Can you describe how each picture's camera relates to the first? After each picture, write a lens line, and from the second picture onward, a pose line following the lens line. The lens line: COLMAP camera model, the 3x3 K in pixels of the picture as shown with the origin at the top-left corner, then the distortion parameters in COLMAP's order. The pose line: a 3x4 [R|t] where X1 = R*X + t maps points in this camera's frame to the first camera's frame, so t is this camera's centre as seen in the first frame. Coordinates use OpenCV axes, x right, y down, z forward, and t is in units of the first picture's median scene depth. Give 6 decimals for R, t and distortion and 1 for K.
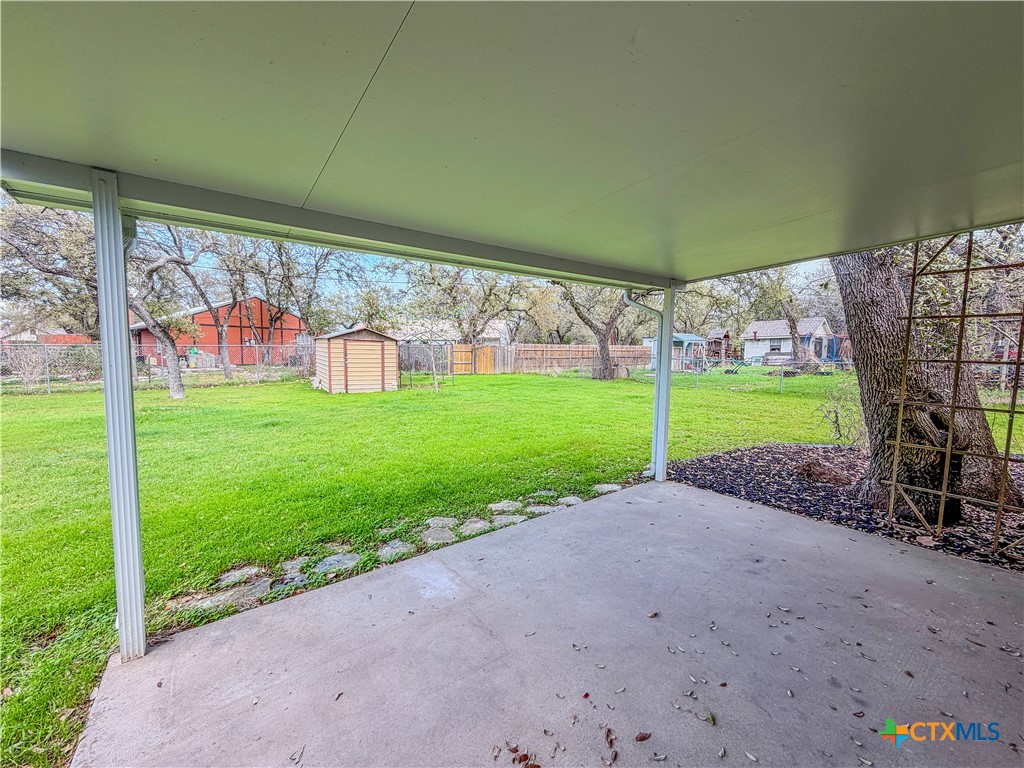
lens RADIAL K [[405.7, 0, 512.0], [0, 405.7, 384.0], [0, 0, 1]] dist [-0.001964, -0.000274]
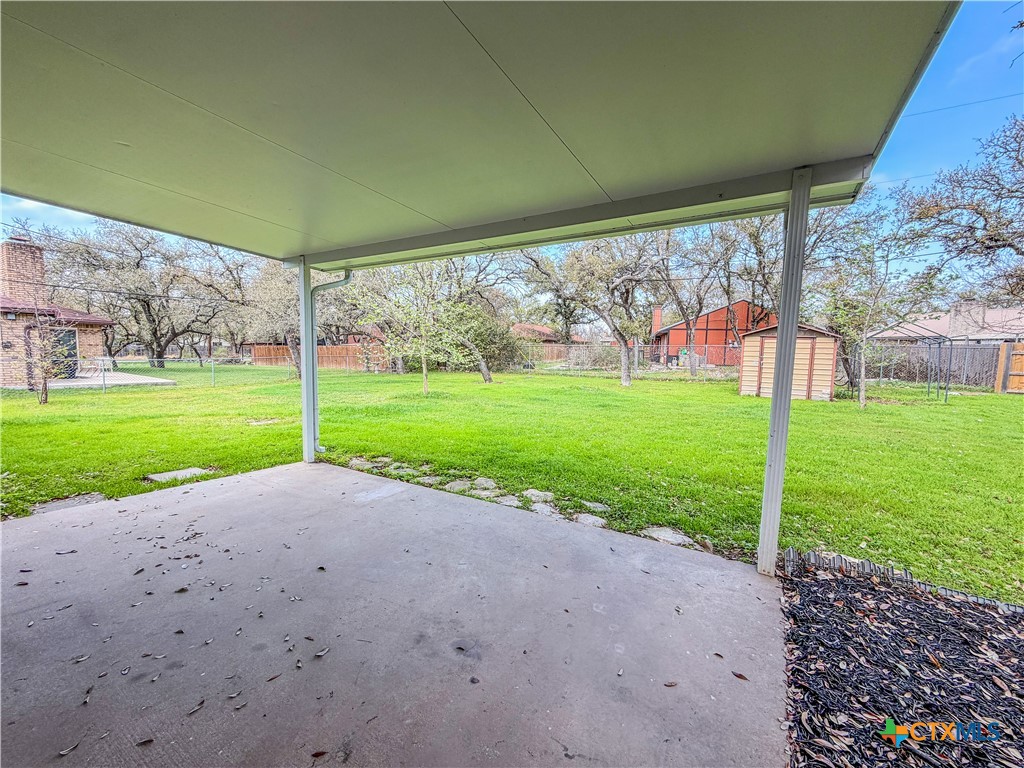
lens RADIAL K [[405.7, 0, 512.0], [0, 405.7, 384.0], [0, 0, 1]] dist [-0.001964, -0.000274]
pose [[0.386301, 0.079418, -0.918947, 0.841372], [-0.089839, 0.994789, 0.048206, 0.005008], [0.917987, 0.063935, 0.391423, 0.586510]]
